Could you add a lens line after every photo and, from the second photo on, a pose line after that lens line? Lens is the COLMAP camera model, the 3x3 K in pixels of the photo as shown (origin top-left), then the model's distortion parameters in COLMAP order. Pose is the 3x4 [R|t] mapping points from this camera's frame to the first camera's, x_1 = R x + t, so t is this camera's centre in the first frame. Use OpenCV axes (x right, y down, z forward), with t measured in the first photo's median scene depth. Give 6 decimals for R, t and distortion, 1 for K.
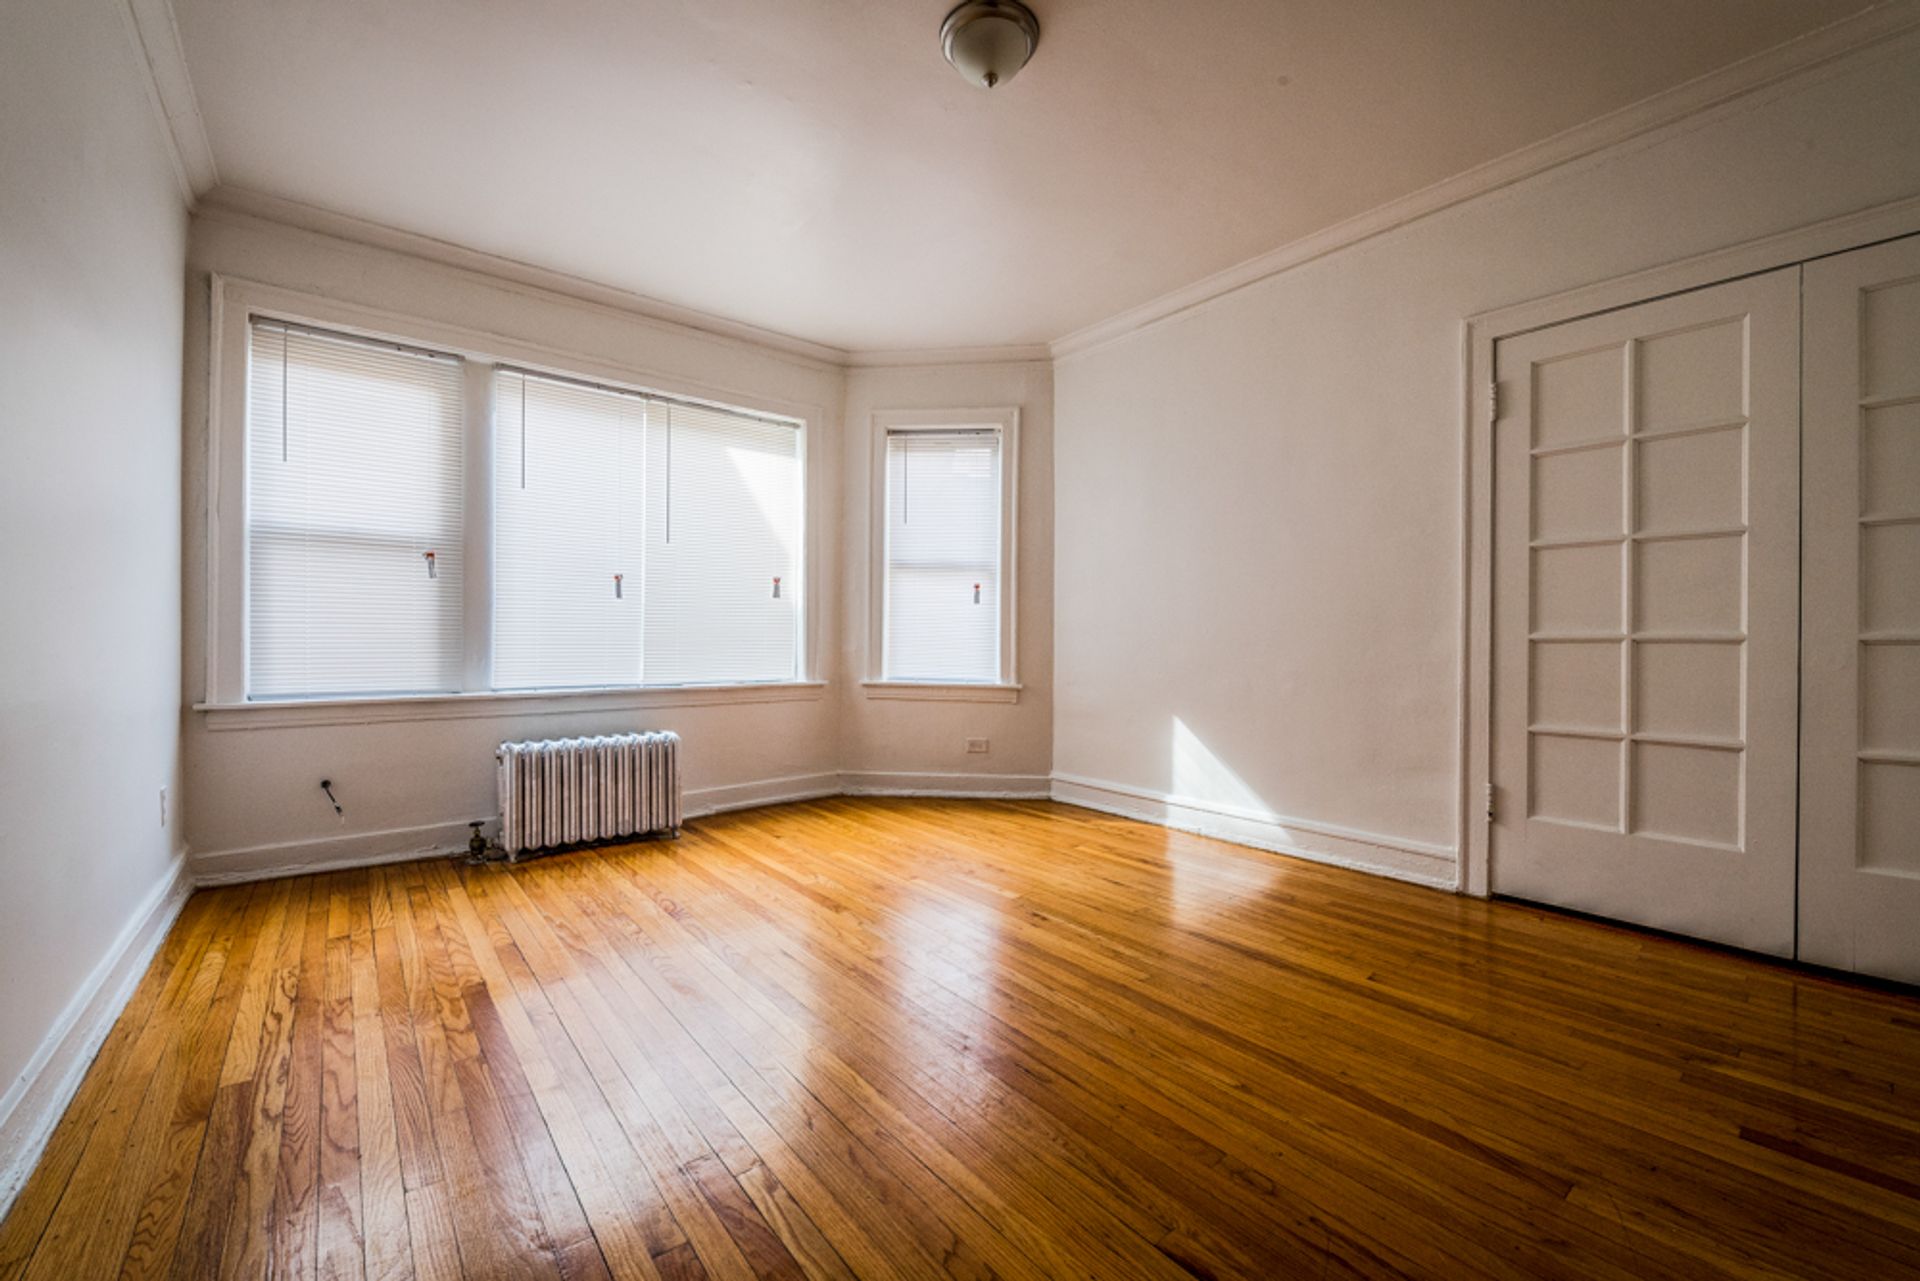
lens RADIAL K [[758.9, 0, 948.5], [0, 758.9, 641.8], [0, 0, 1]] dist [0.000272, -0.004503]
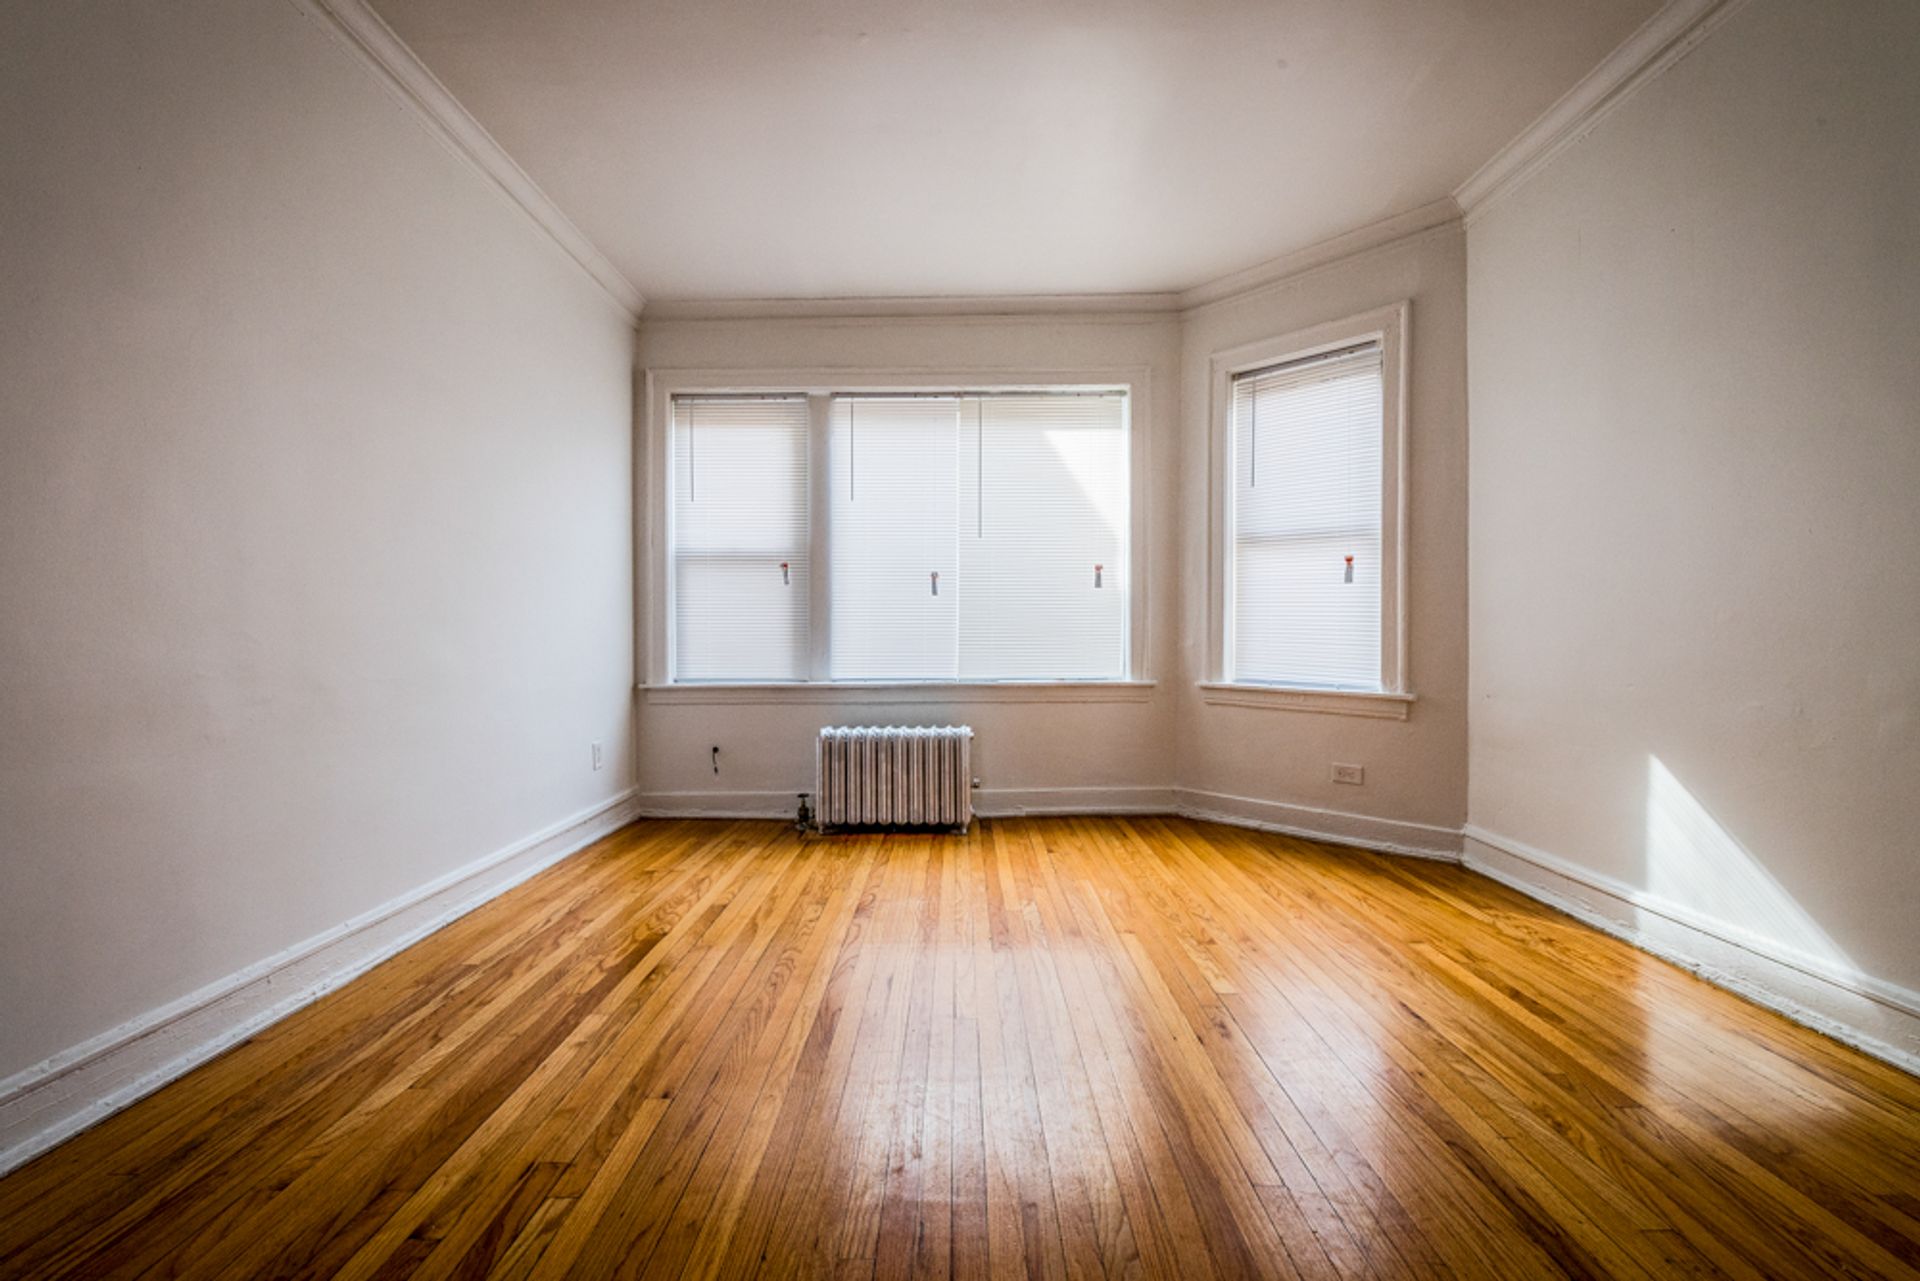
lens RADIAL K [[758.9, 0, 948.5], [0, 758.9, 641.8], [0, 0, 1]] dist [0.000272, -0.004503]
pose [[0.771450, -0.004769, -0.636272, 0.250792], [0.005445, 0.999985, -0.000894, 0.007776], [0.636267, -0.002775, 0.771464, 0.221449]]
